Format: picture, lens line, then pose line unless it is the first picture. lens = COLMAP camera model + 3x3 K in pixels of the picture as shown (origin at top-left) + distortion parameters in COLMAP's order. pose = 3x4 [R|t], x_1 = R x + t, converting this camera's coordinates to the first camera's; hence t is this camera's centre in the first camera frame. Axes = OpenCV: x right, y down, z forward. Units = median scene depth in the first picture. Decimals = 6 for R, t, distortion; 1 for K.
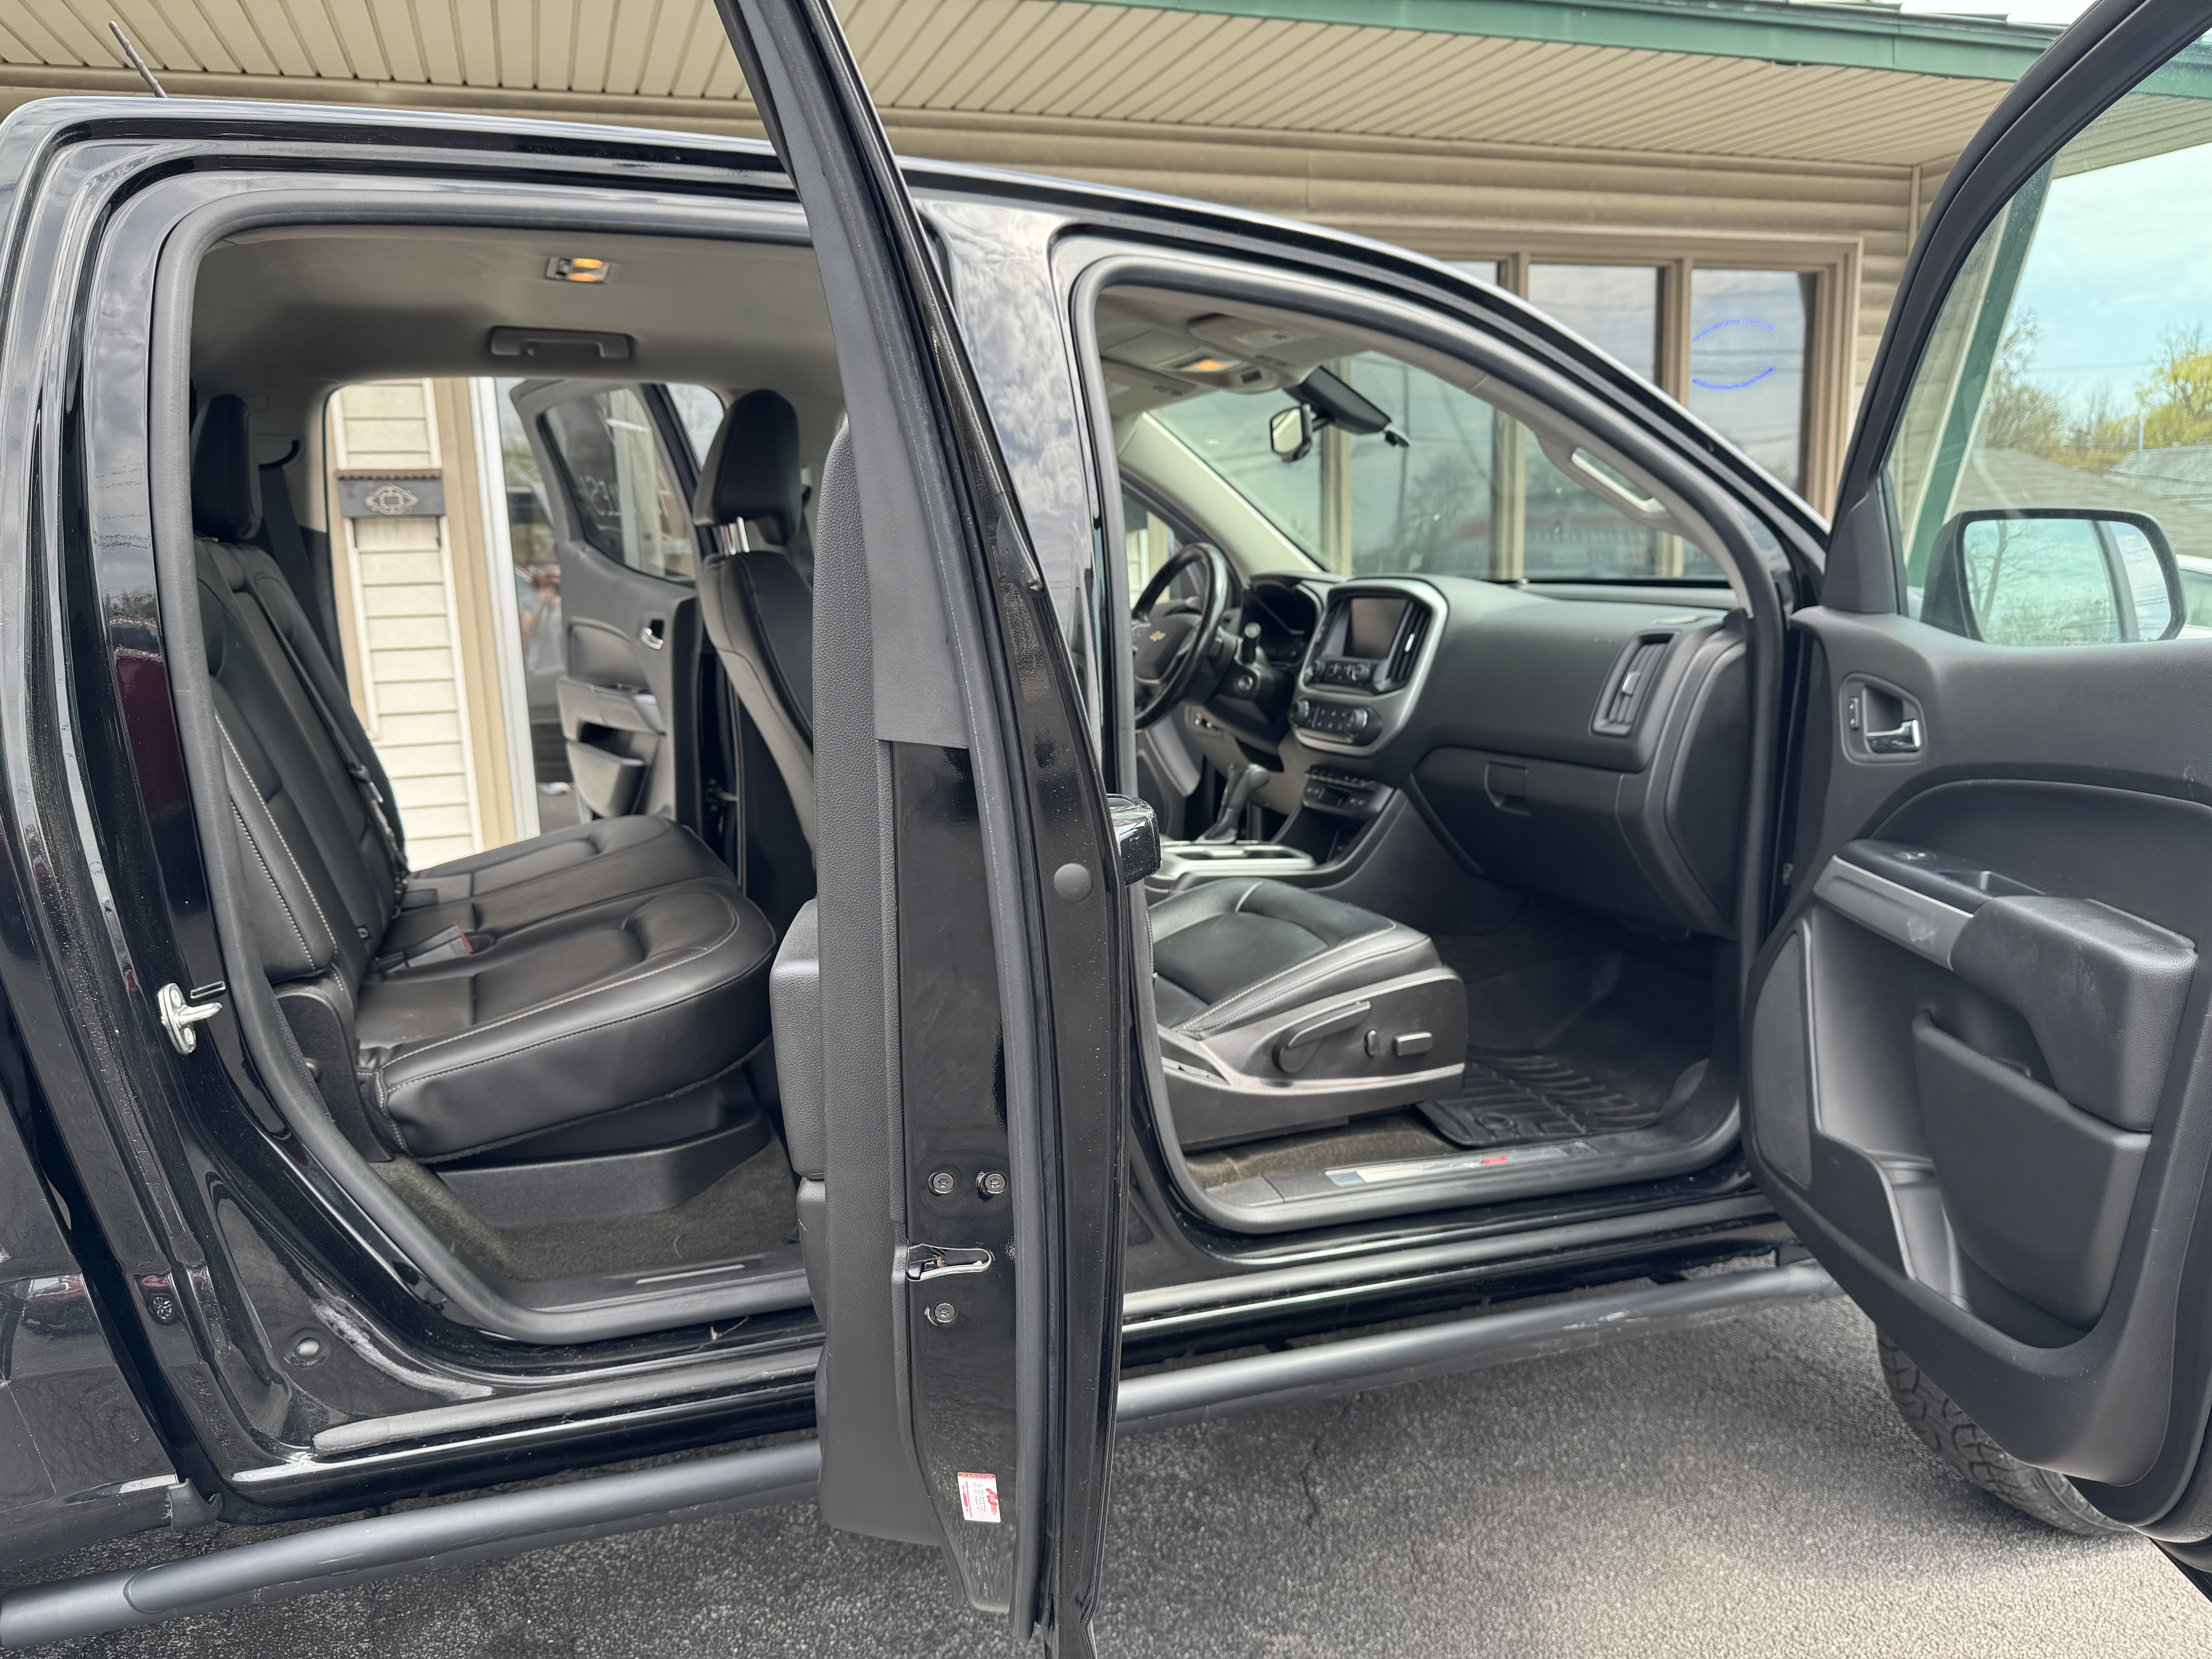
lens RADIAL K [[1604.5, 0, 1101.7], [0, 1604.5, 840.4], [0, 0, 1]] dist [0.001539, 0.000846]
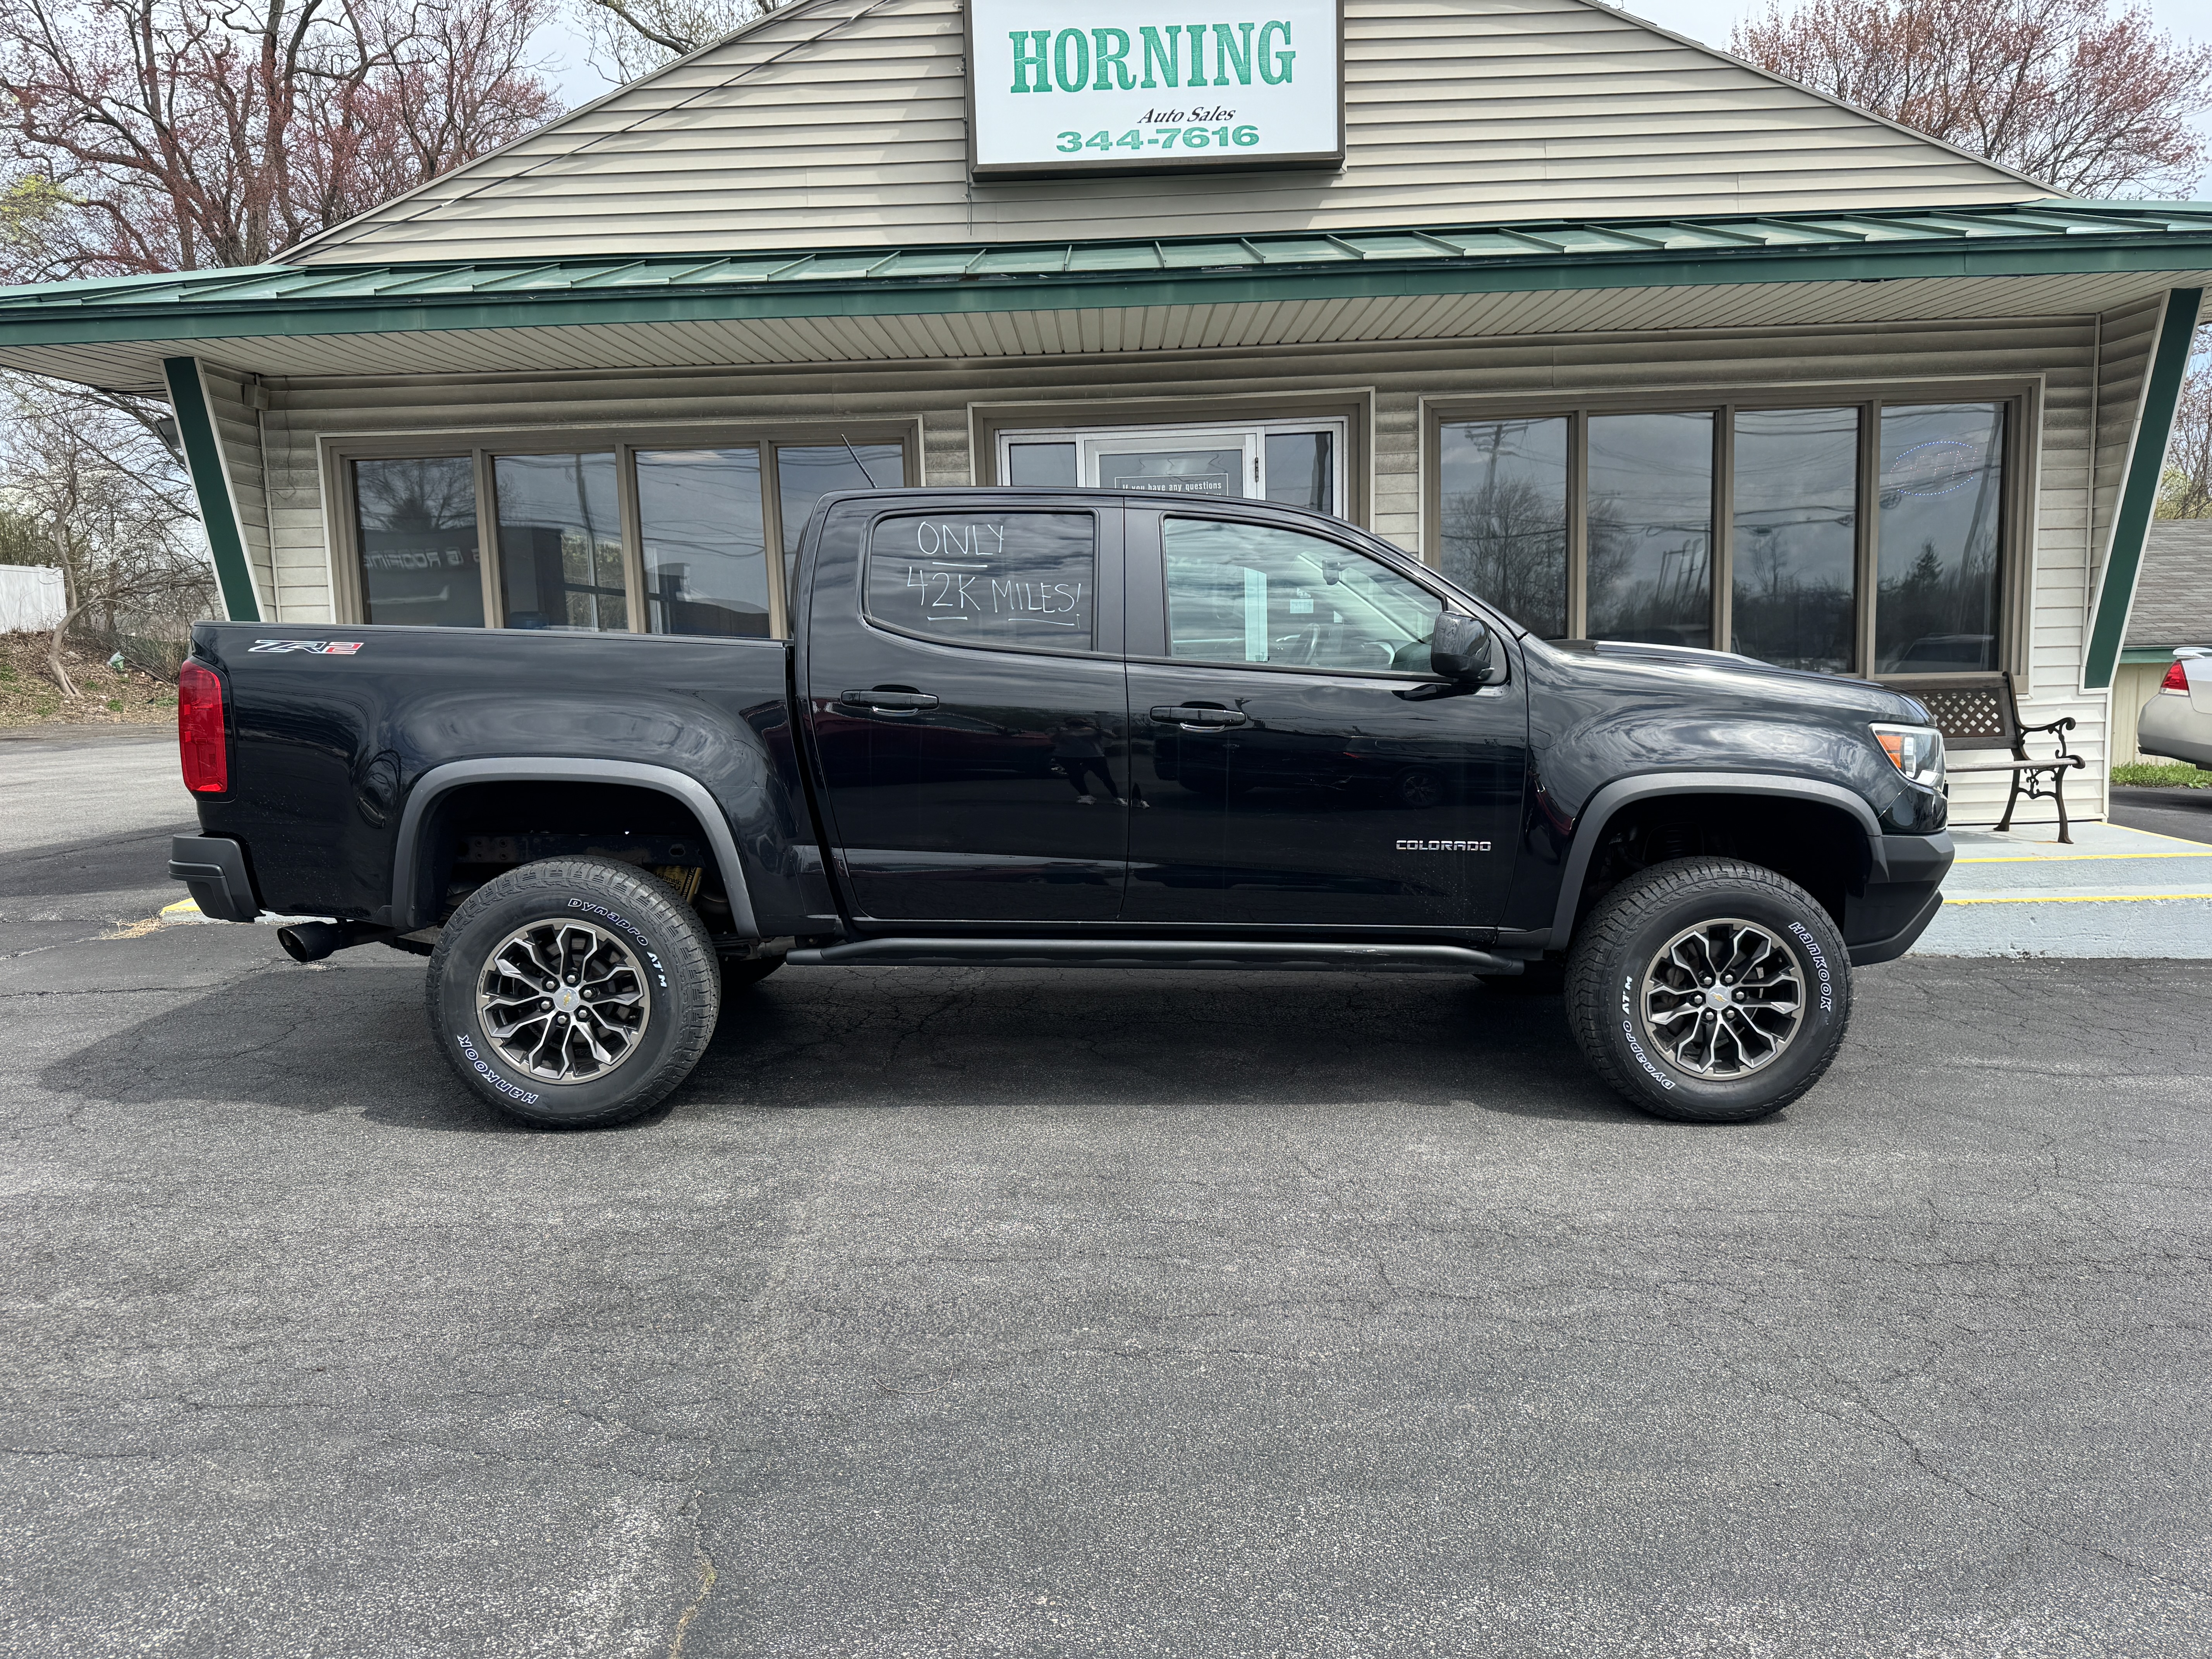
lens RADIAL K [[1541.4, 0, 1106.0], [0, 1541.4, 829.5], [0, 0, 1]] dist [0.098227, -0.137366]
pose [[0.943856, 0.043106, -0.327533, 0.206355], [-0.057309, 0.997783, -0.033831, 0.064565], [0.325348, 0.050702, 0.944234, -0.387537]]
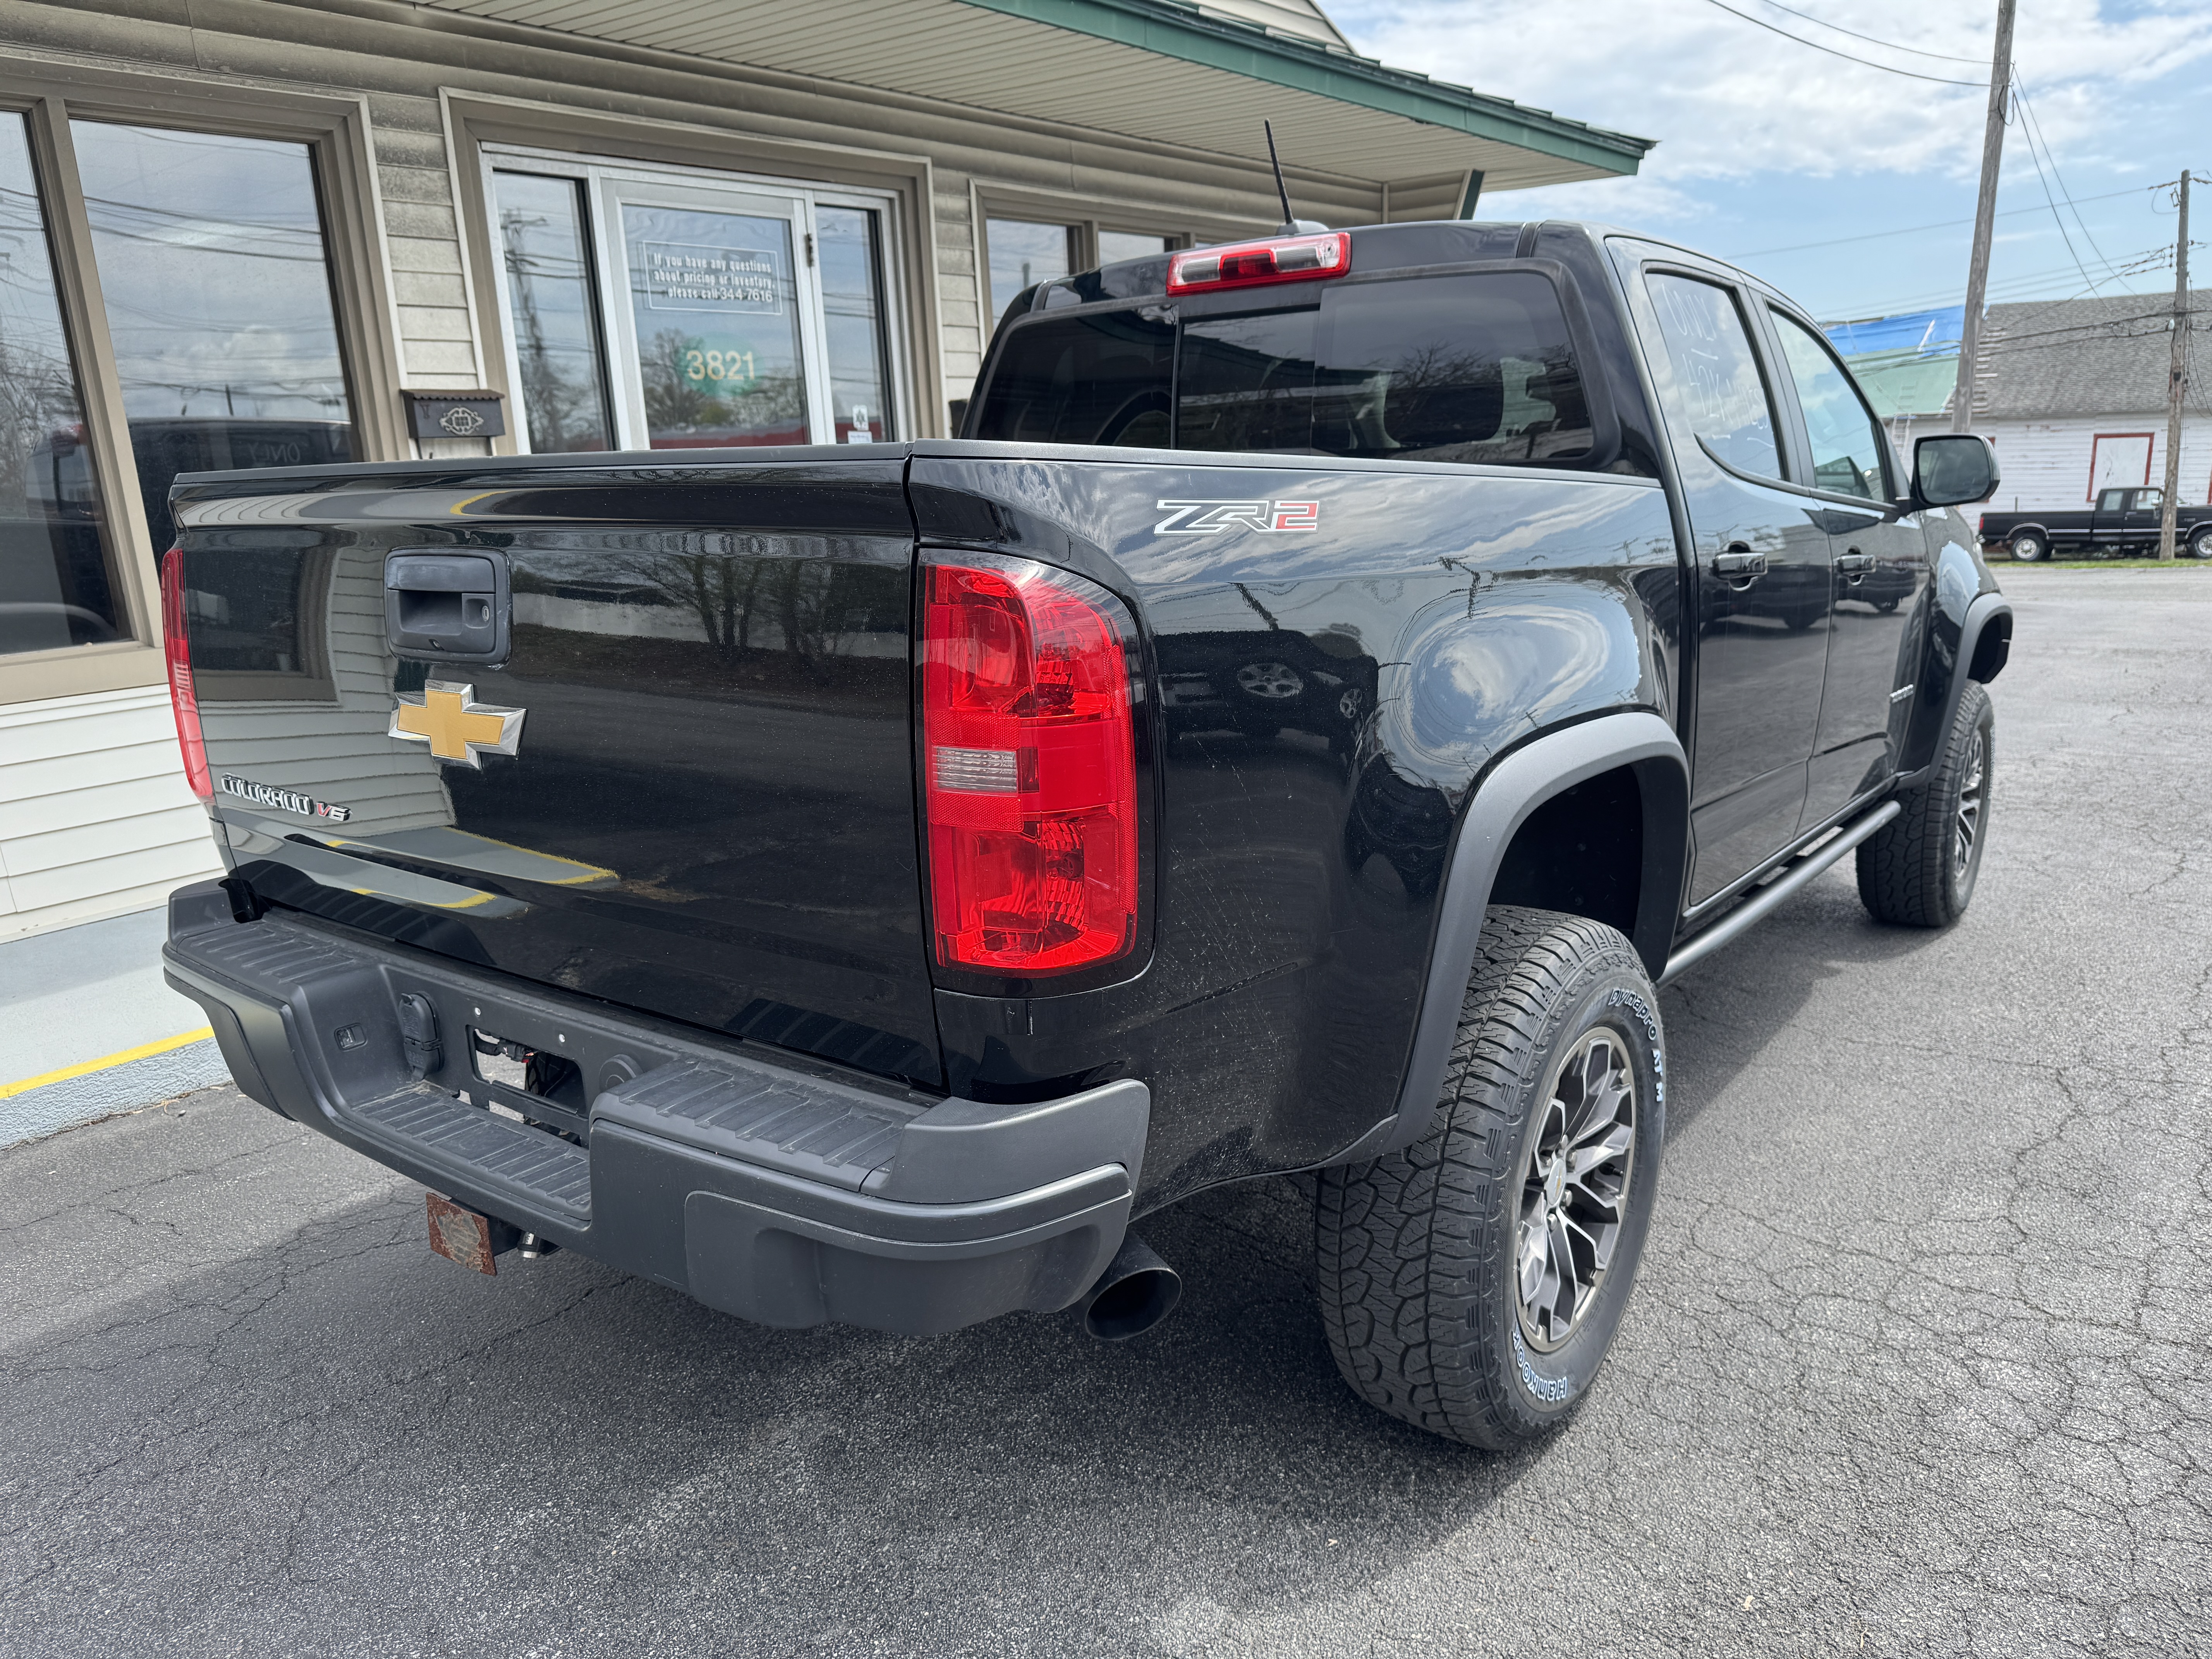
lens RADIAL K [[1541.4, 0, 1106.0], [0, 1541.4, 829.5], [0, 0, 1]] dist [0.098227, -0.137366]
pose [[0.846685, -0.131944, 0.515476, -0.501665], [0.104285, 0.991128, 0.082404, 0.007040], [-0.521775, -0.016014, 0.852933, -0.063091]]
